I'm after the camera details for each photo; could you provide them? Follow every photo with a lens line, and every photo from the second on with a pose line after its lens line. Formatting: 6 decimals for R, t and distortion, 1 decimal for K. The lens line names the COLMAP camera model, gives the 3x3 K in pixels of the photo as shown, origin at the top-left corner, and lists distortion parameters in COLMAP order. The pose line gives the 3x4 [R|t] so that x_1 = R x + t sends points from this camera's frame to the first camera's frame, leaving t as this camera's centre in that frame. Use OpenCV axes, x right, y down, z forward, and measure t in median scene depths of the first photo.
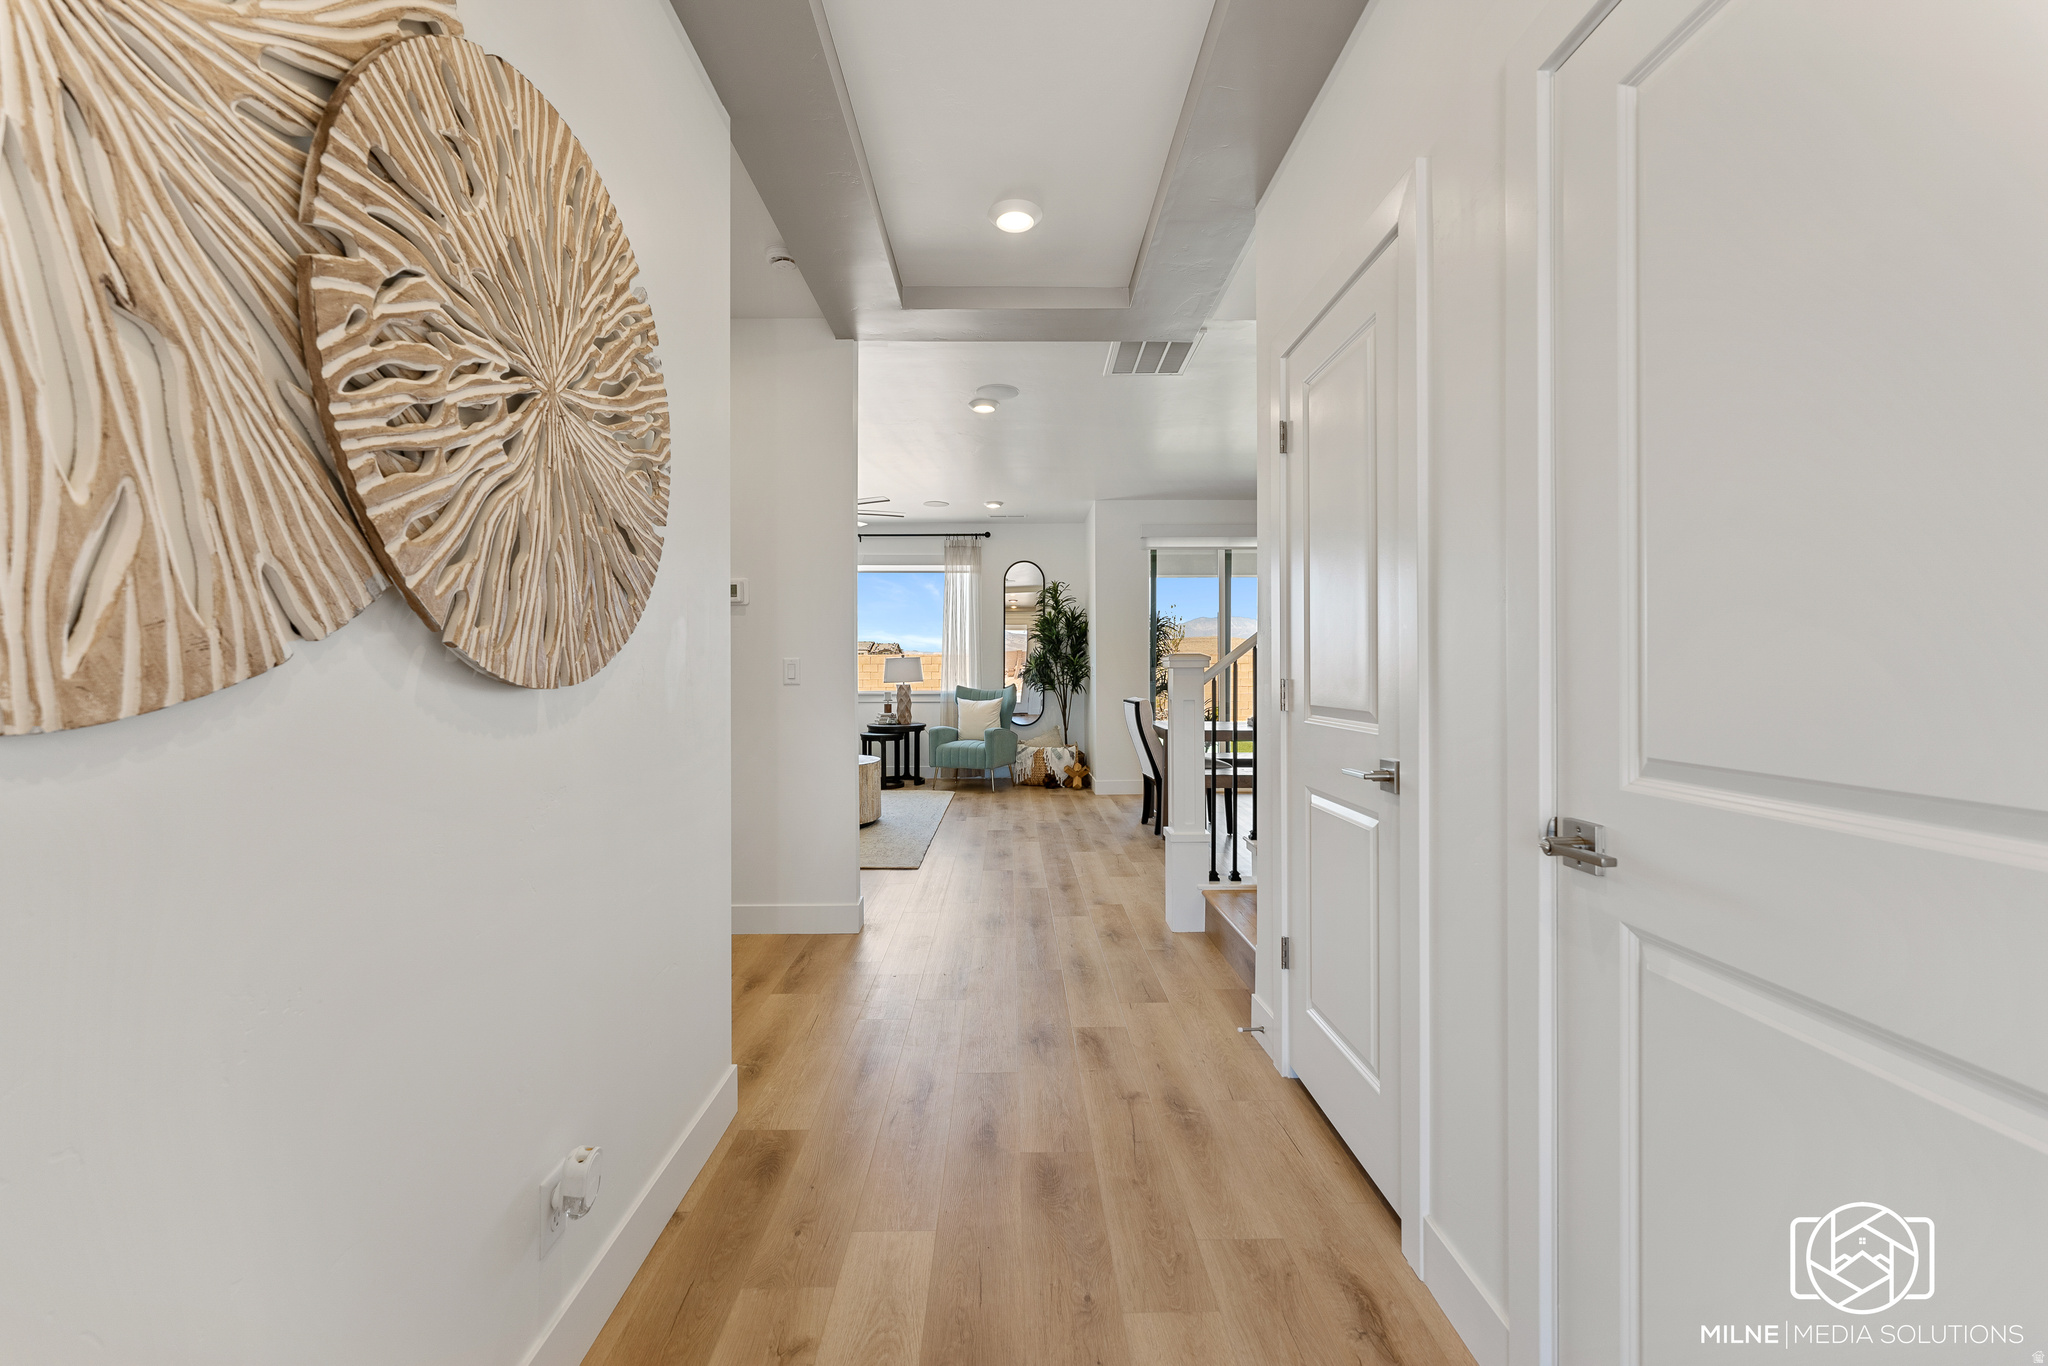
lens RADIAL K [[826.9, 0, 1020.9], [0, 826.9, 674.6], [0, 0, 1]] dist [0.001130, -0.000193]
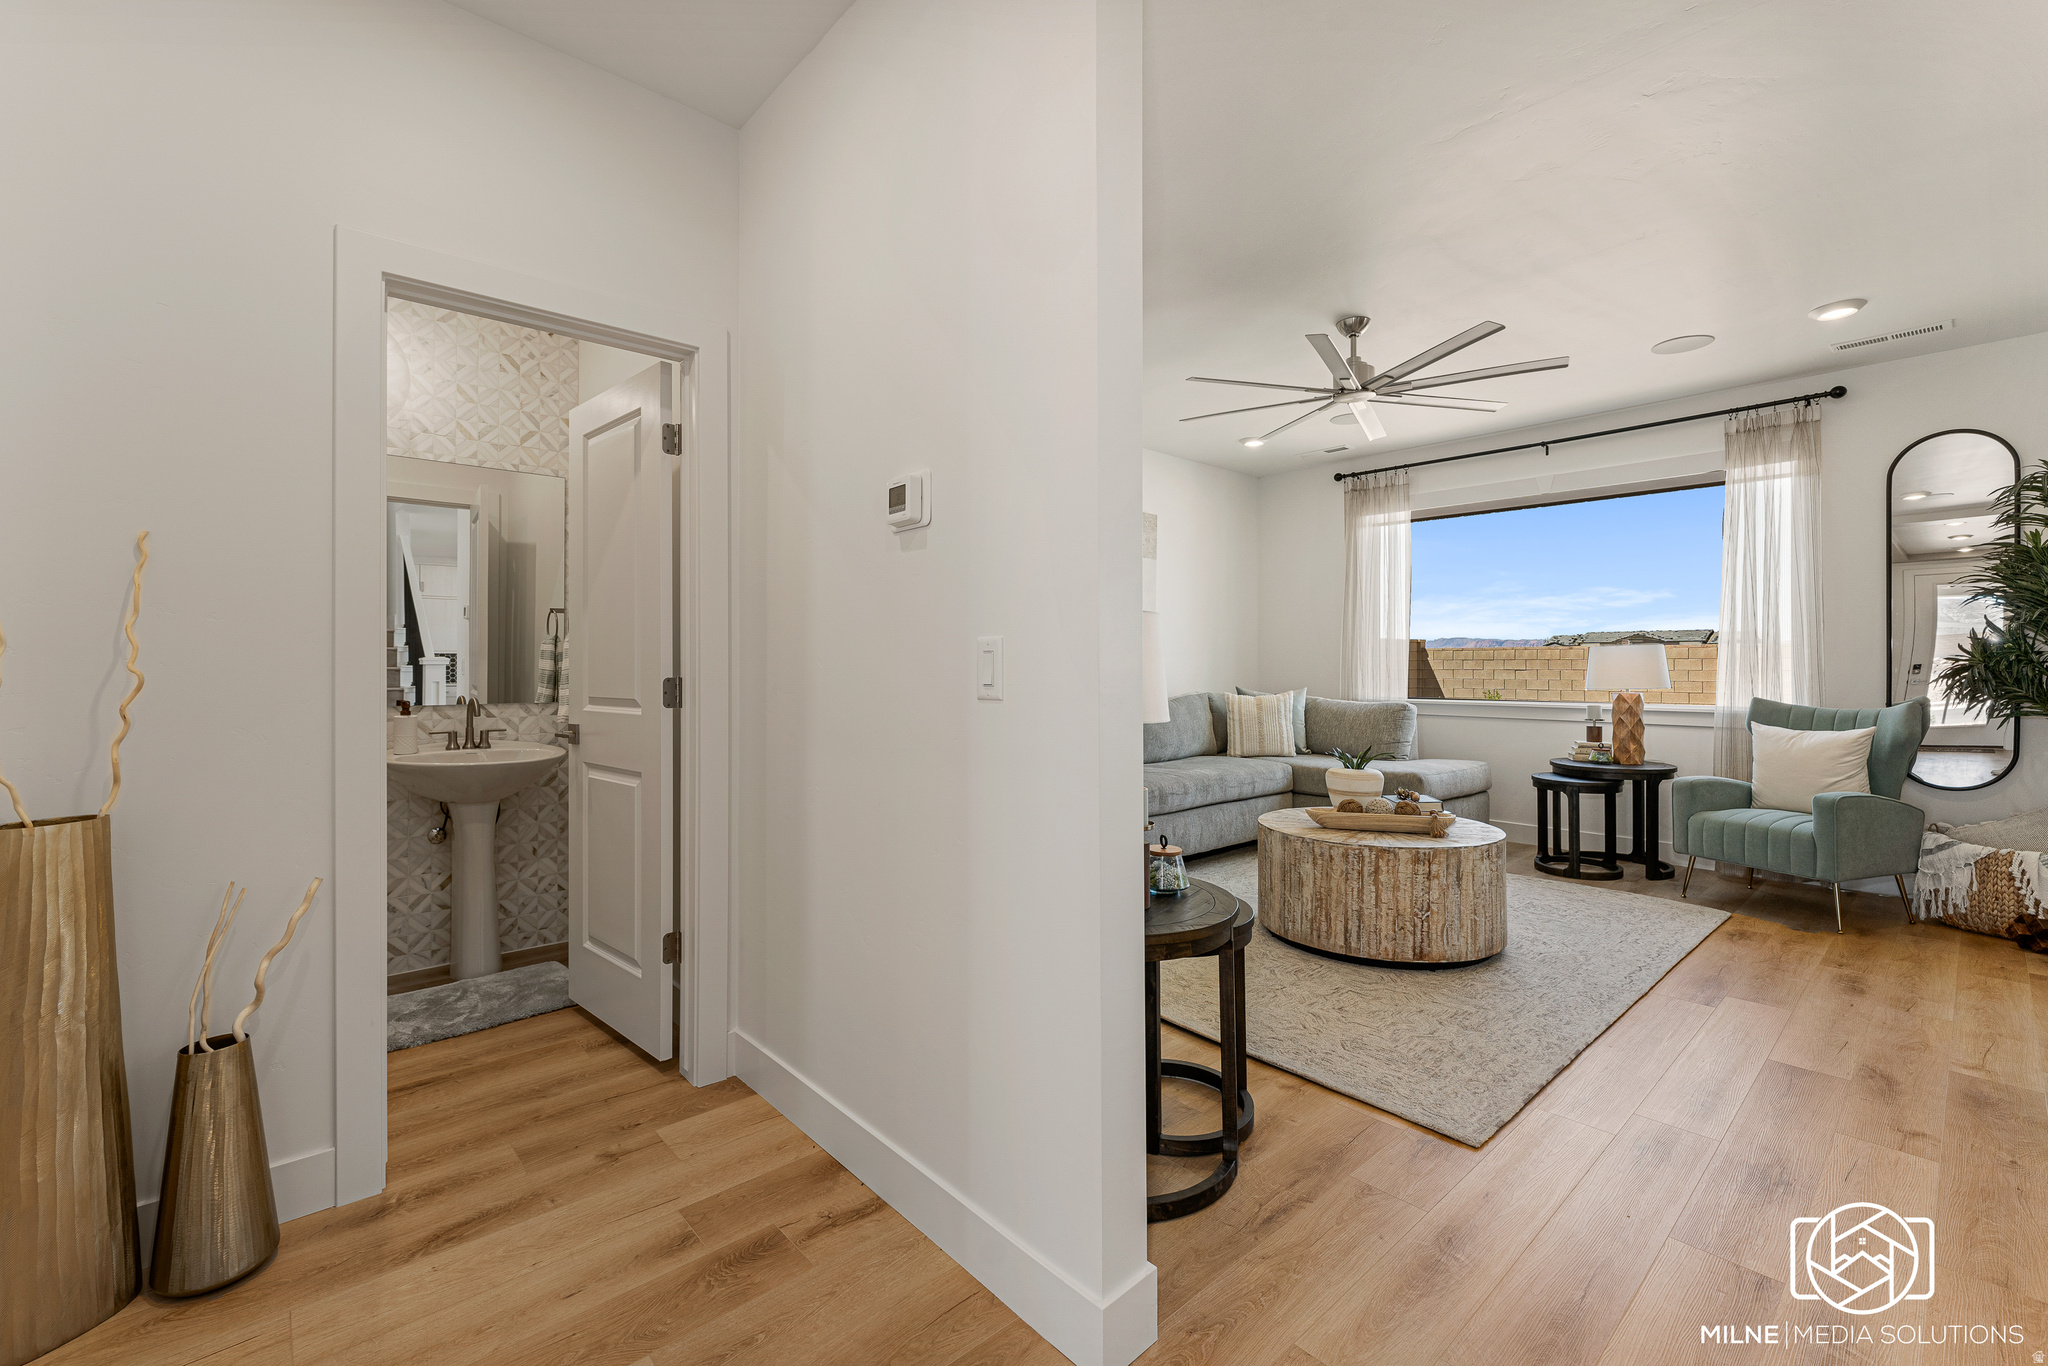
lens RADIAL K [[826.9, 0, 1037.6], [0, 826.9, 664.1], [0, 0, 1]] dist [0.001130, -0.000193]
pose [[0.644754, -0.003046, -0.764384, 0.029615], [-0.004836, 0.999956, -0.008064, -0.001373], [0.764375, 0.008896, 0.644711, 0.335719]]
